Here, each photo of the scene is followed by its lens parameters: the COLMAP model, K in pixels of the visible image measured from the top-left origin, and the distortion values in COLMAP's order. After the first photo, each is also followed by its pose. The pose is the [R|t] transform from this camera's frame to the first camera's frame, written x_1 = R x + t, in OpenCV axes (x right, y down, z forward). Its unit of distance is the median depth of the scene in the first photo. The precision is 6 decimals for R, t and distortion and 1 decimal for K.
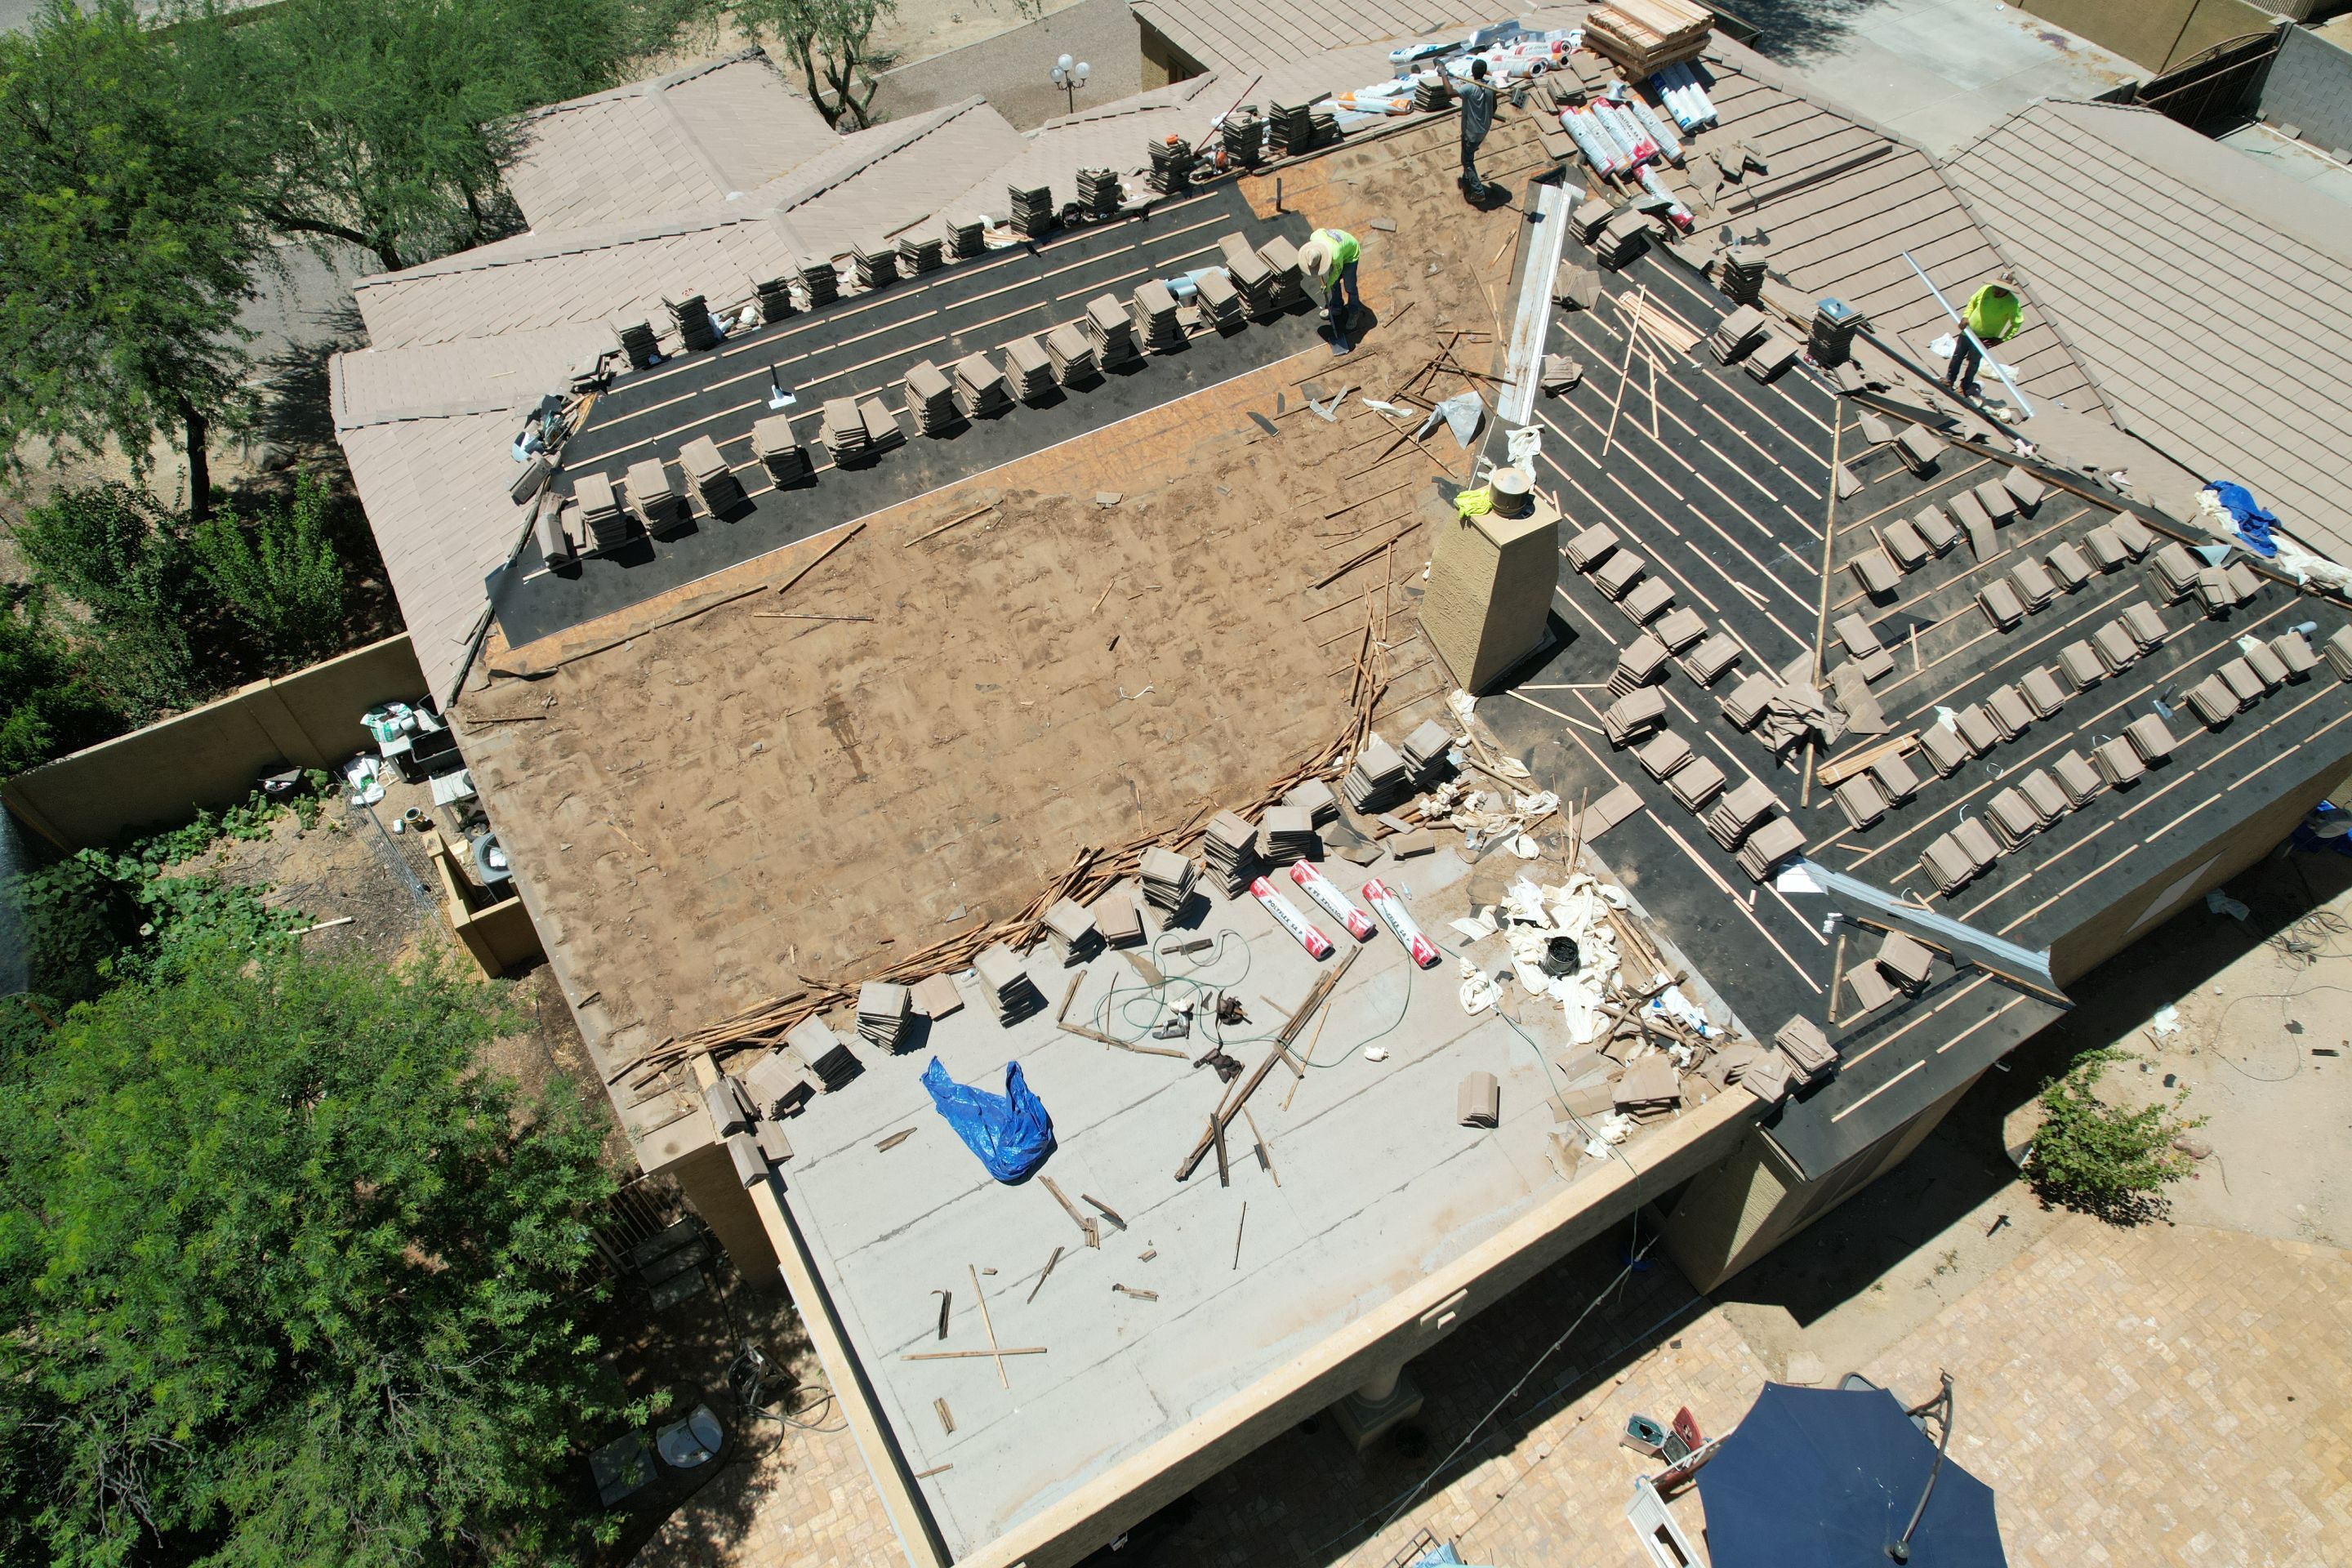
lens RADIAL K [[1507.4, 0, 1171.8], [0, 1507.4, 795.0], [0, 0, 1]] dist [-0.080310, 0.069836]
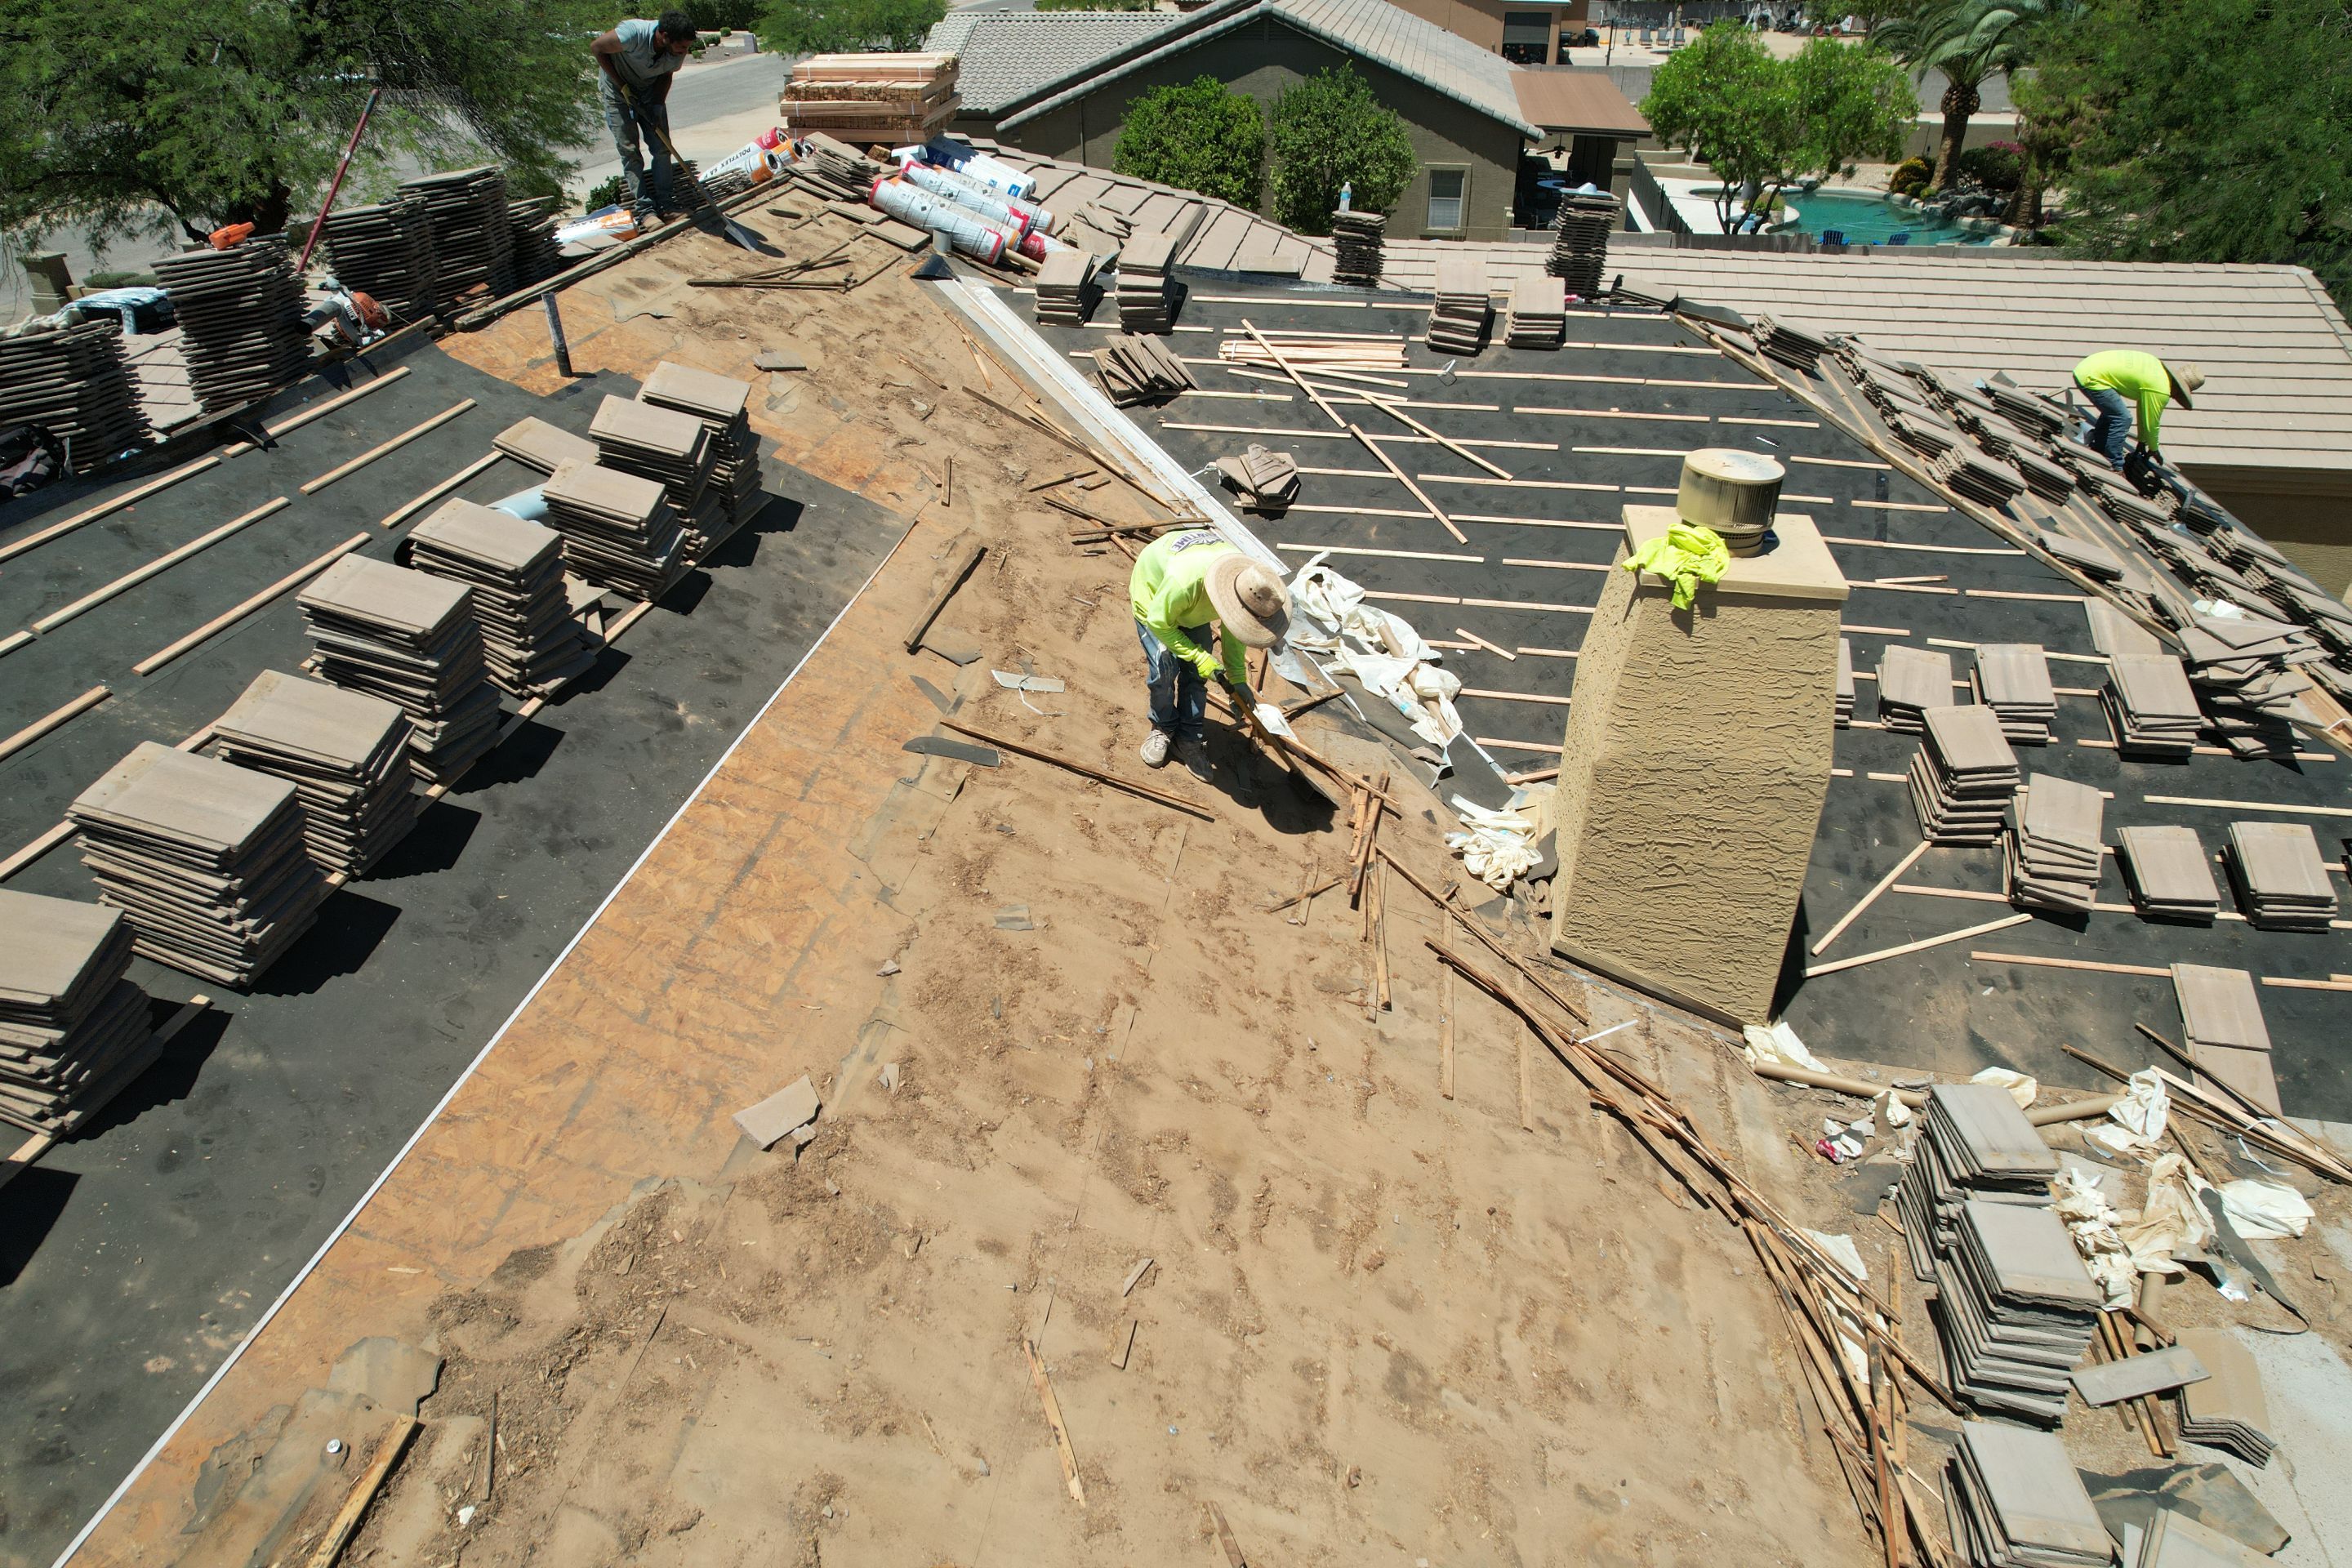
lens RADIAL K [[1507.4, 0, 1171.8], [0, 1507.4, 795.0], [0, 0, 1]] dist [-0.080310, 0.069836]
pose [[0.637870, -0.395986, 0.660543, -0.153225], [0.609149, 0.784211, -0.118117, -0.171040], [-0.471233, 0.477712, 0.741438, 0.754785]]
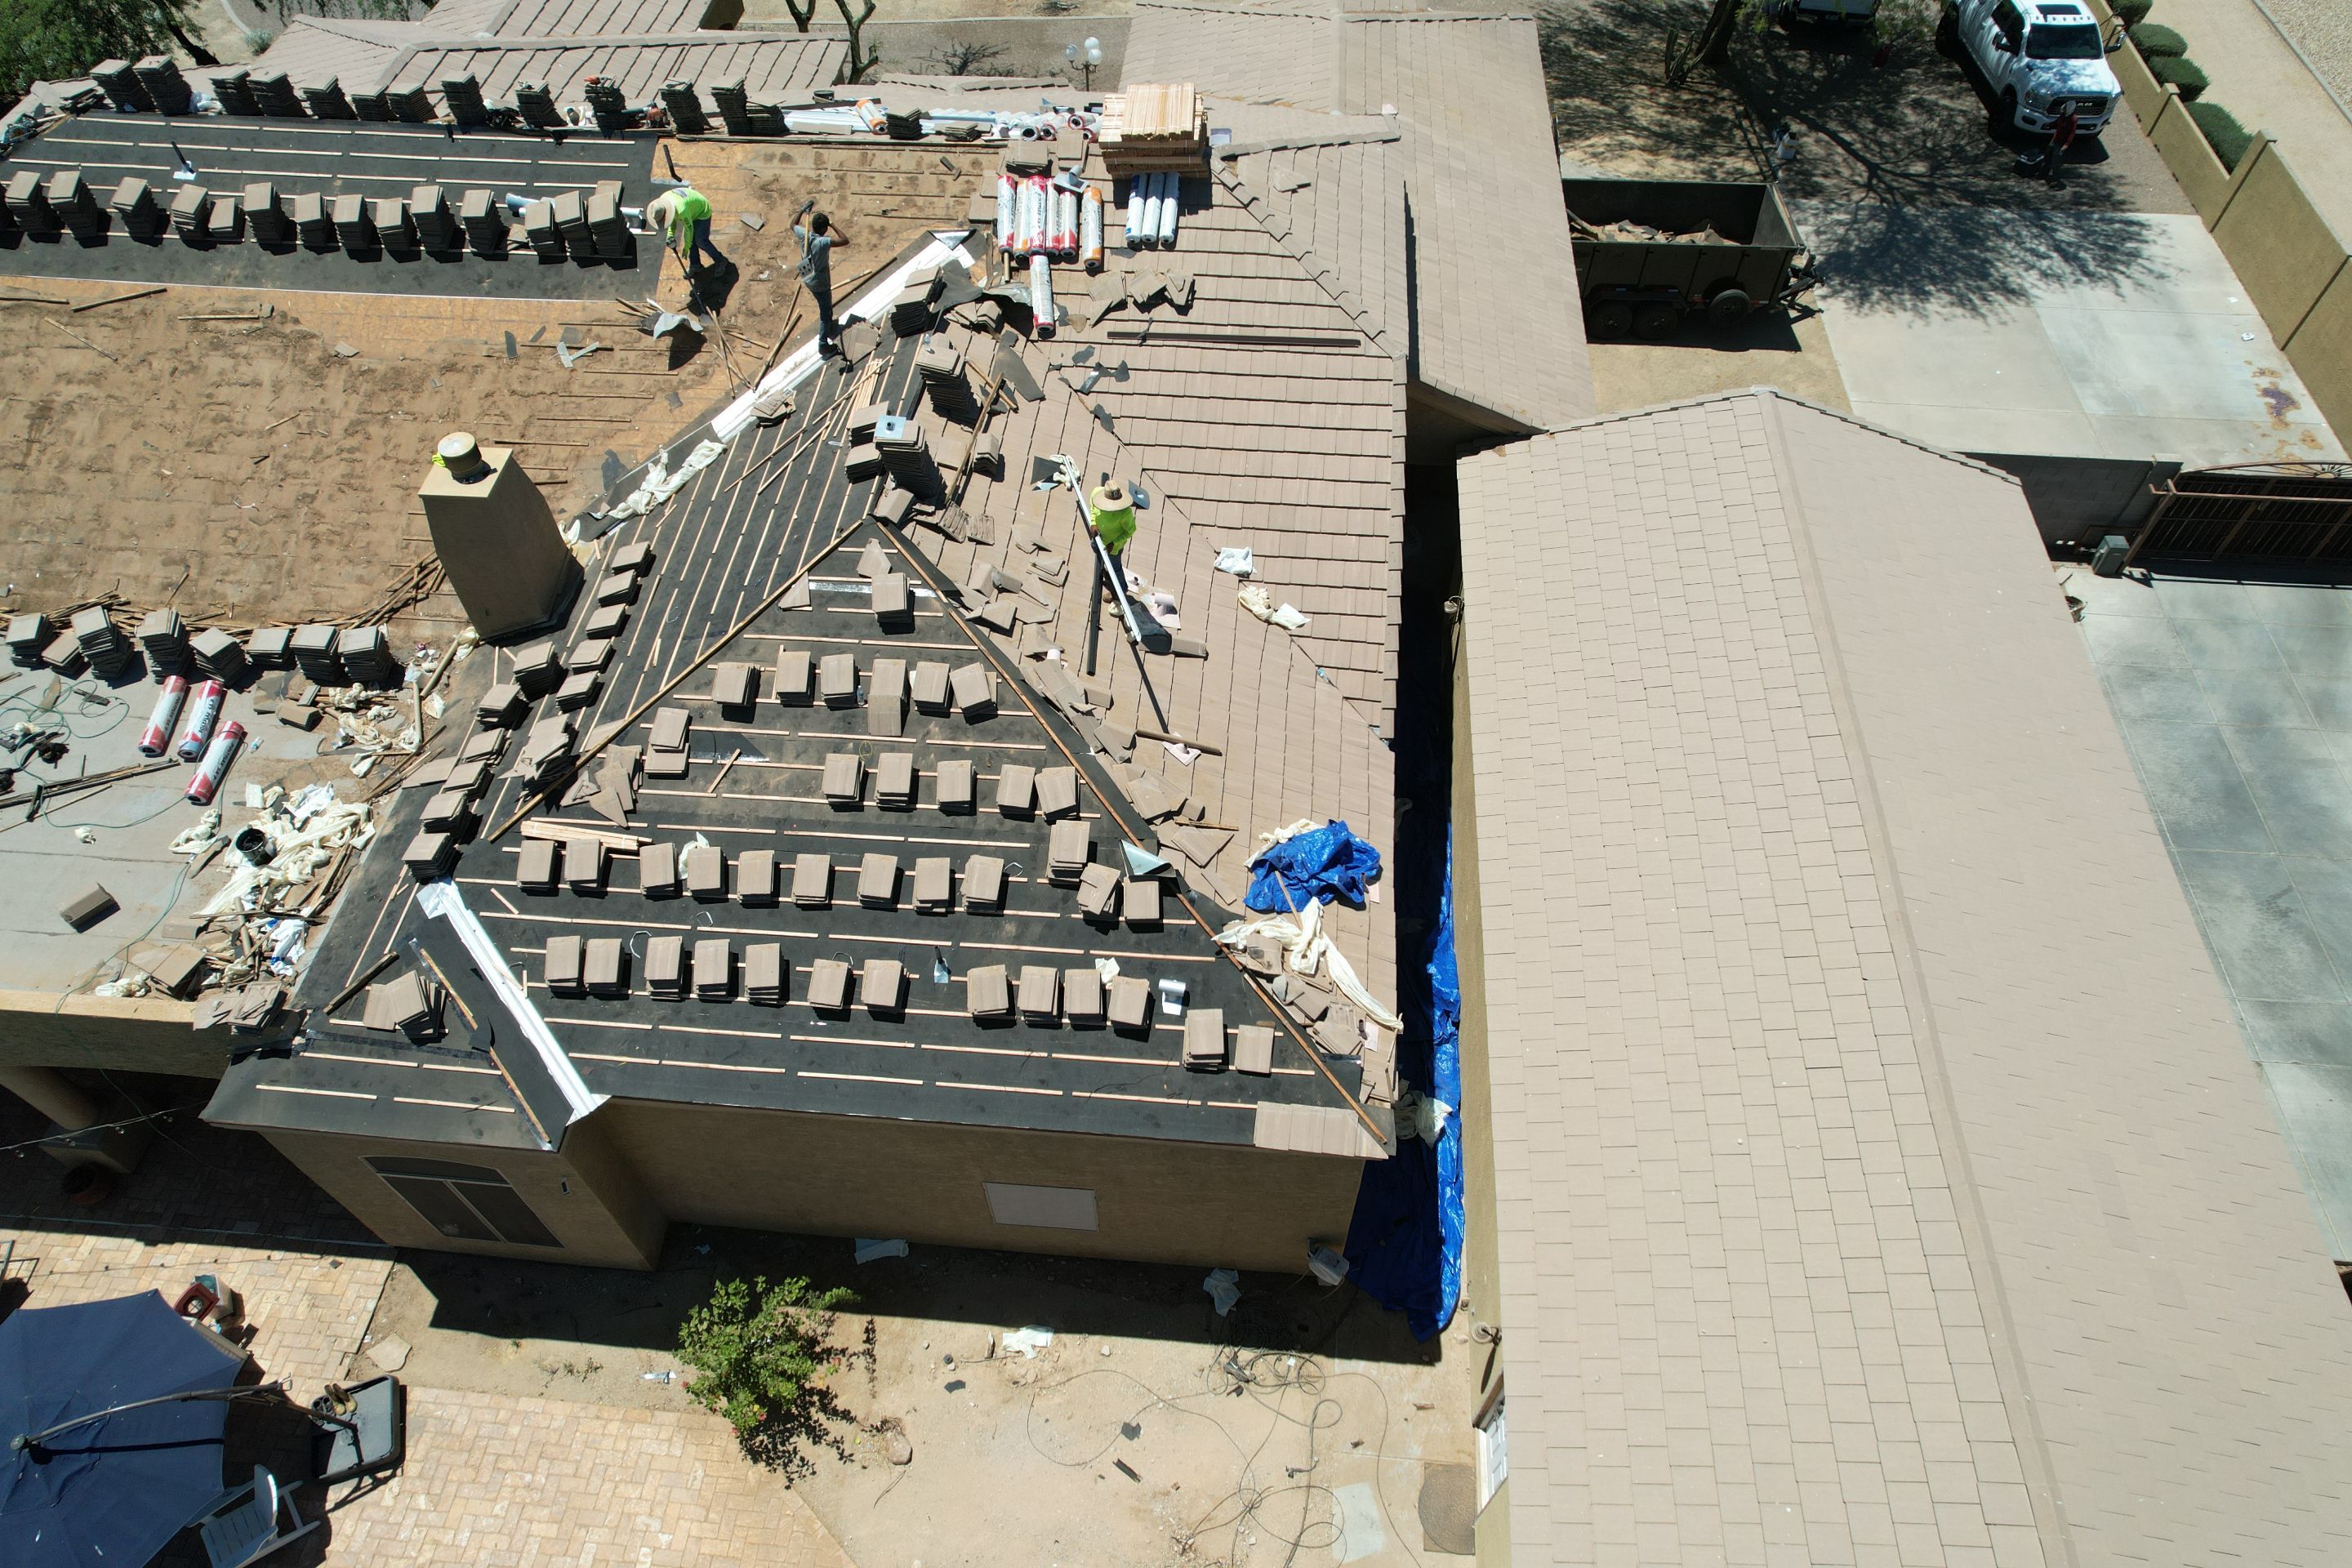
lens RADIAL K [[1507.4, 0, 1171.8], [0, 1507.4, 795.0], [0, 0, 1]] dist [-0.080310, 0.069836]
pose [[0.820067, 0.459314, -0.341351, 1.027752], [-0.455706, 0.884942, 0.095961, -0.296449], [0.346152, 0.076861, 0.935025, 0.196340]]
